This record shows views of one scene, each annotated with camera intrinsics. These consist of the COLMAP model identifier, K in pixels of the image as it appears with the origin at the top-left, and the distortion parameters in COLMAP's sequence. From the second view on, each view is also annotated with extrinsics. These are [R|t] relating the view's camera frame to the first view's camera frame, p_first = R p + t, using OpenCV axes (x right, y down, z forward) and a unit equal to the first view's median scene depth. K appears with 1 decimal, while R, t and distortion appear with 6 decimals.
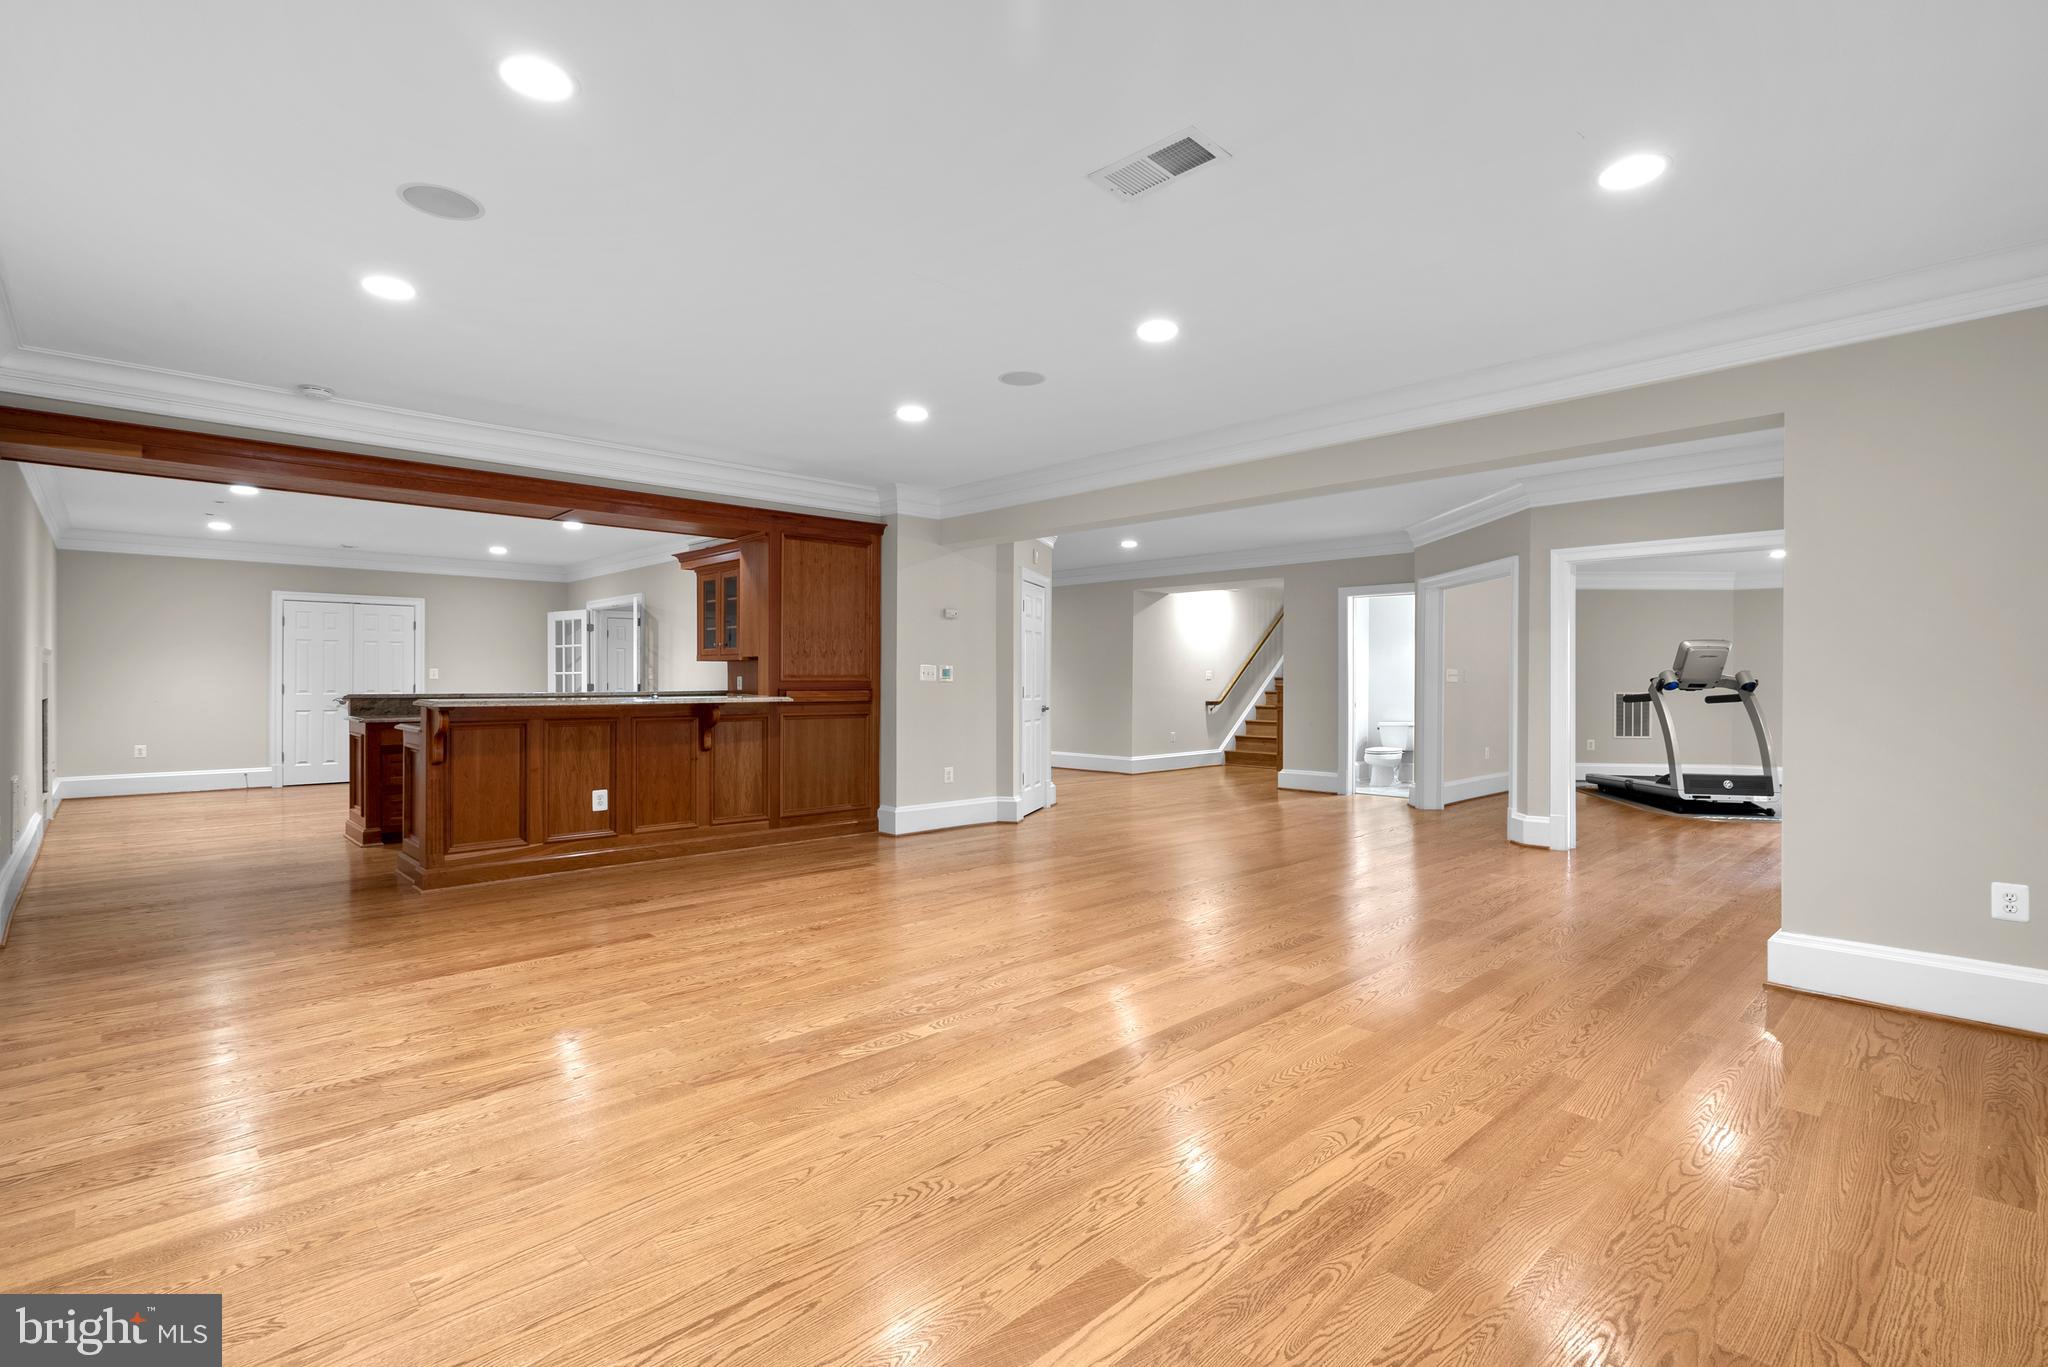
lens RADIAL K [[941.0, 0, 1021.1], [0, 941.0, 678.4], [0, 0, 1]] dist [-0.006986, 0.003264]
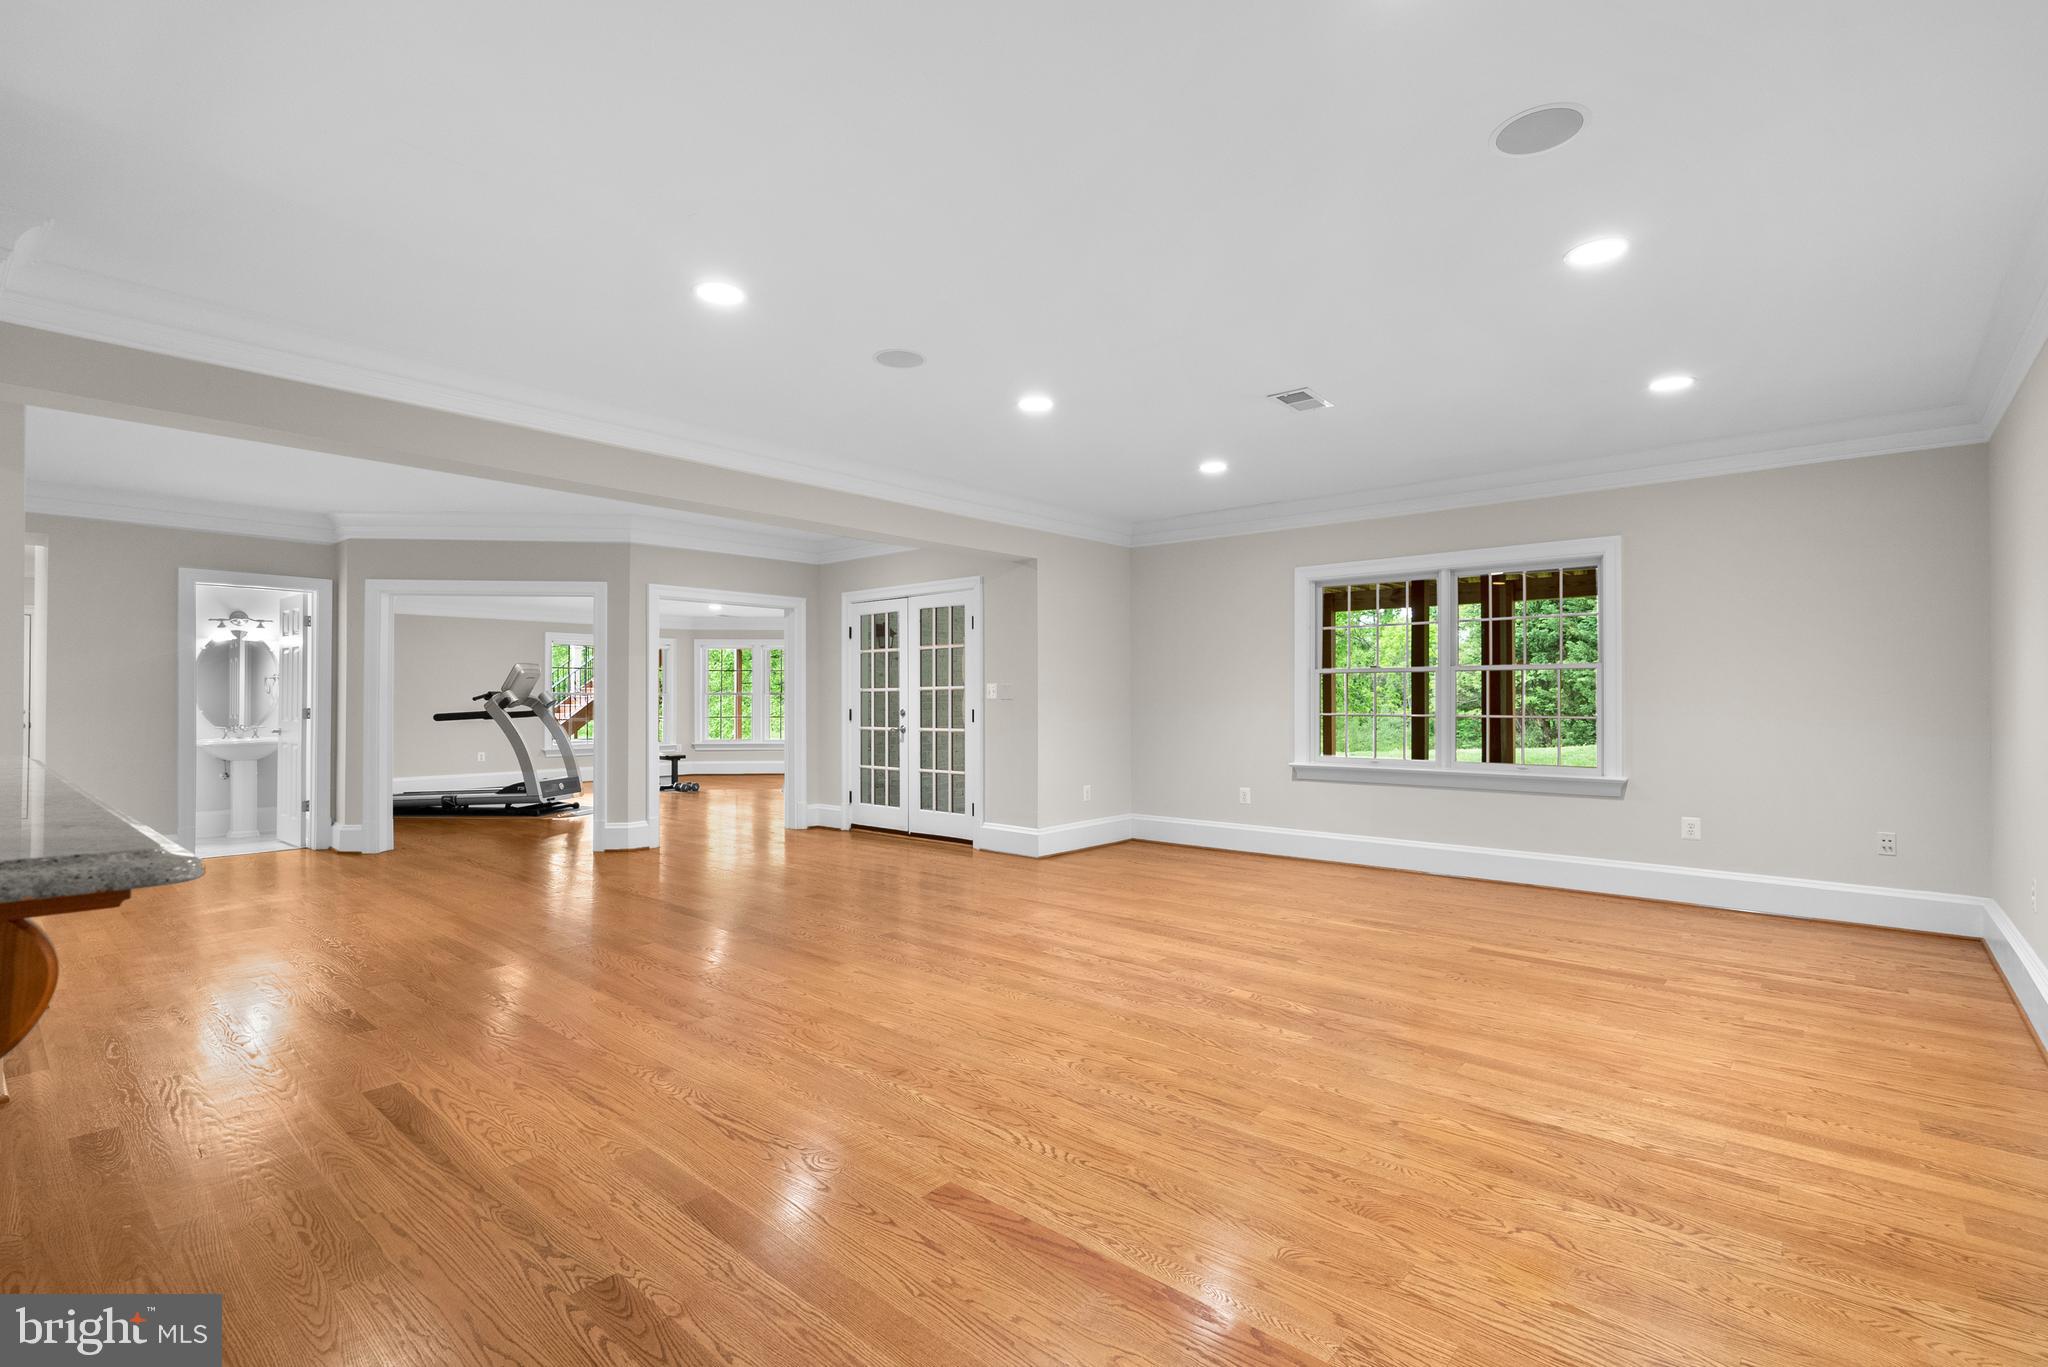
lens RADIAL K [[941.0, 0, 1022.0], [0, 941.0, 690.6], [0, 0, 1]] dist [-0.006986, 0.003264]
pose [[-0.080596, 0.005195, 0.996733, -1.267607], [0.001981, 0.999985, -0.005051, -0.002791], [-0.996745, 0.001567, -0.080605, 1.370412]]
